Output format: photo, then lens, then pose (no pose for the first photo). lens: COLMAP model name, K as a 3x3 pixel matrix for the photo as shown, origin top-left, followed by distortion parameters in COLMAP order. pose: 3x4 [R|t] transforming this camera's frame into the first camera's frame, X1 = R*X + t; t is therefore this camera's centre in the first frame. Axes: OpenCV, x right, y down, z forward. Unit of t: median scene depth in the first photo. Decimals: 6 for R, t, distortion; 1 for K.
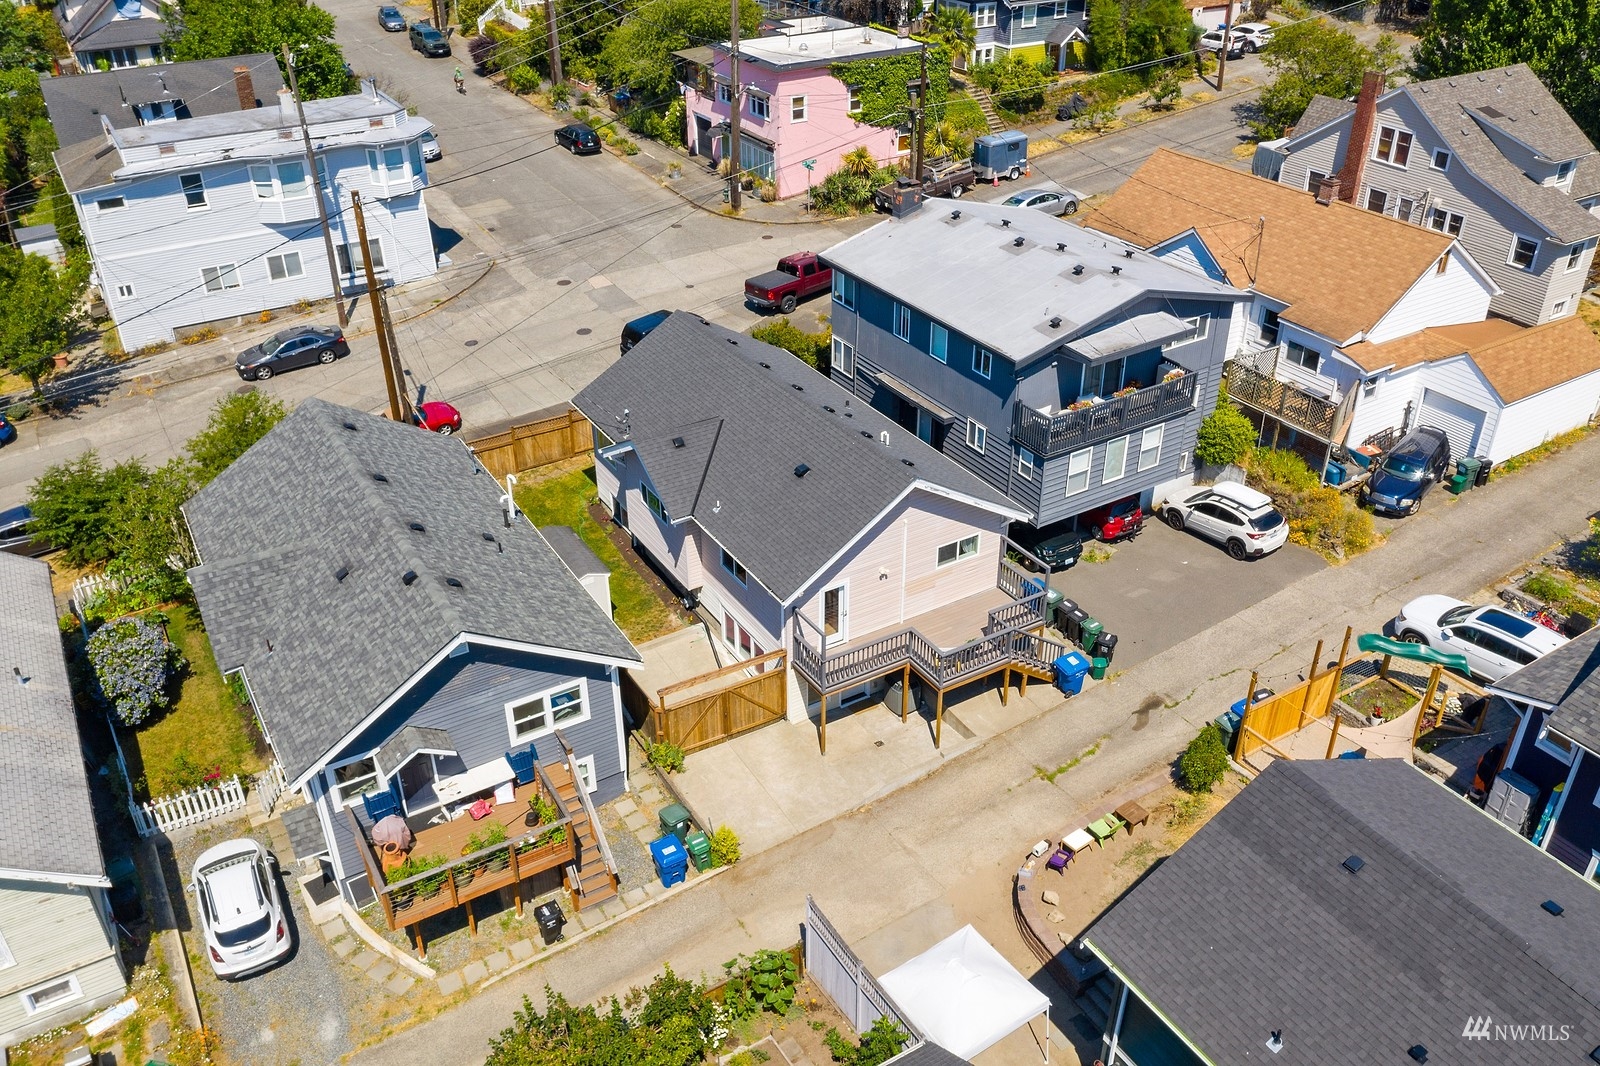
lens RADIAL K [[1276.5, 0, 802.5], [0, 1276.5, 538.5], [0, 0, 1]] dist [-0.018711, -0.004947]
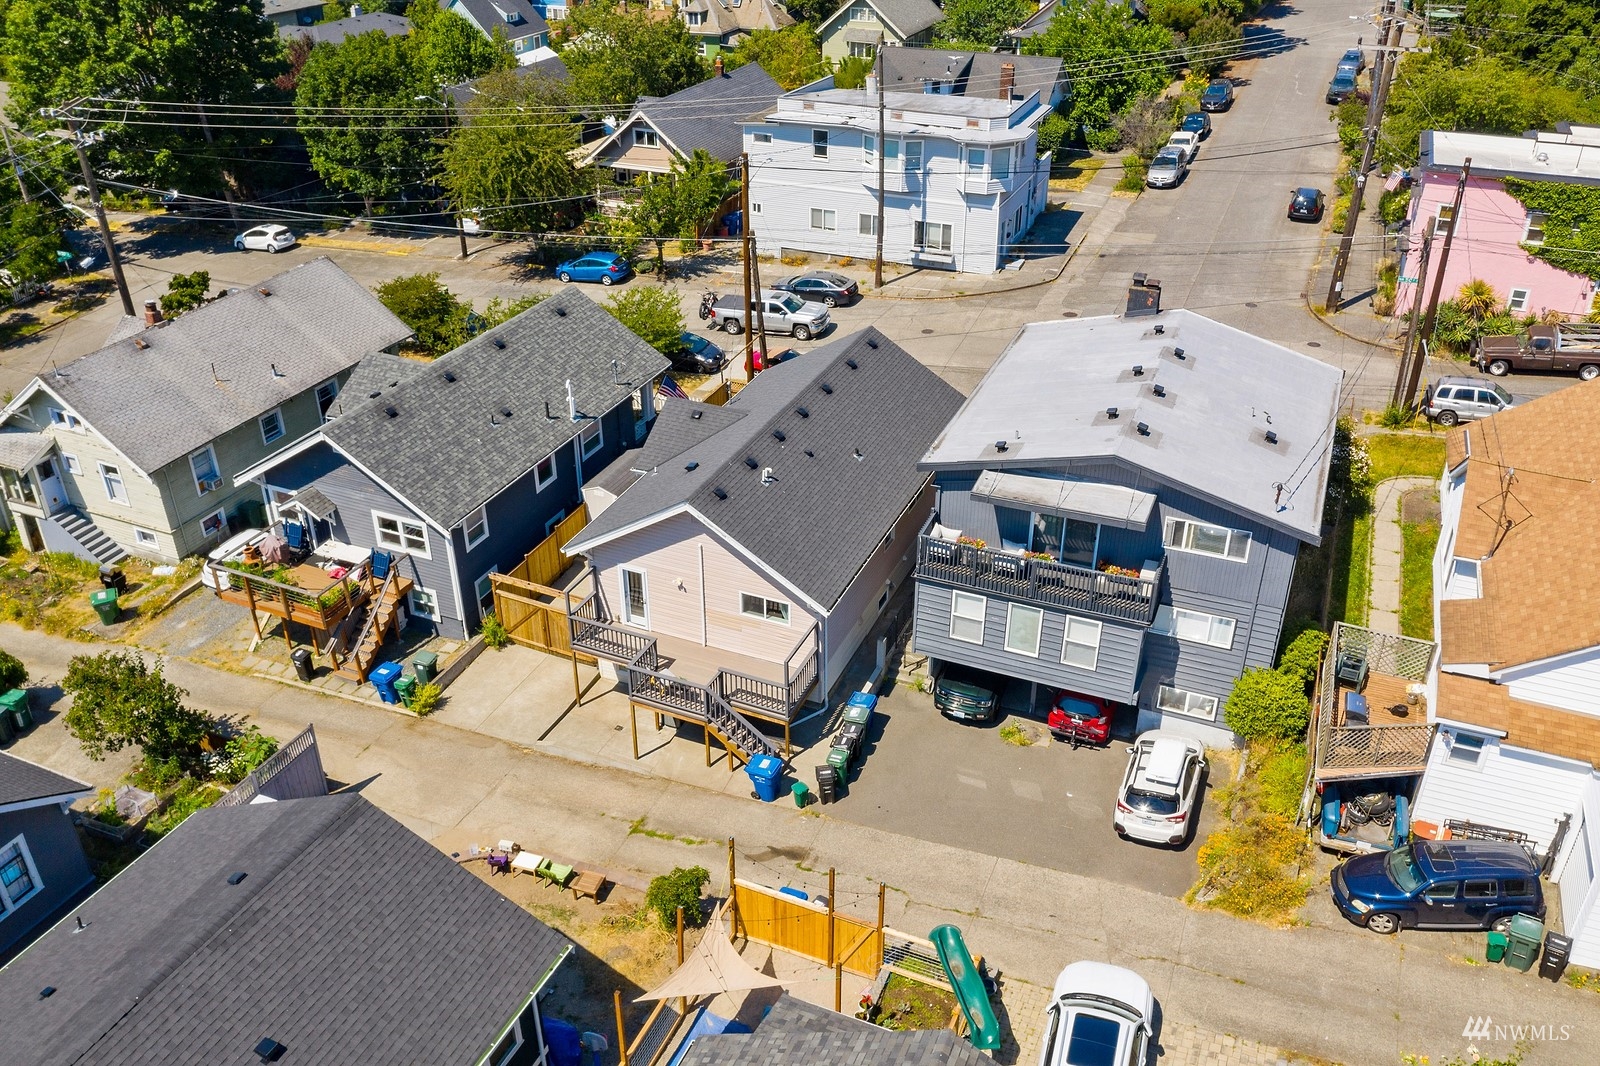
lens RADIAL K [[1276.5, 0, 803.0], [0, 1276.5, 525.5], [0, 0, 1]] dist [-0.018711, -0.004947]
pose [[0.581474, 0.409911, -0.702753, 0.524853], [-0.430597, 0.887950, 0.161649, -0.142294], [0.690271, 0.208609, 0.692826, 0.224196]]
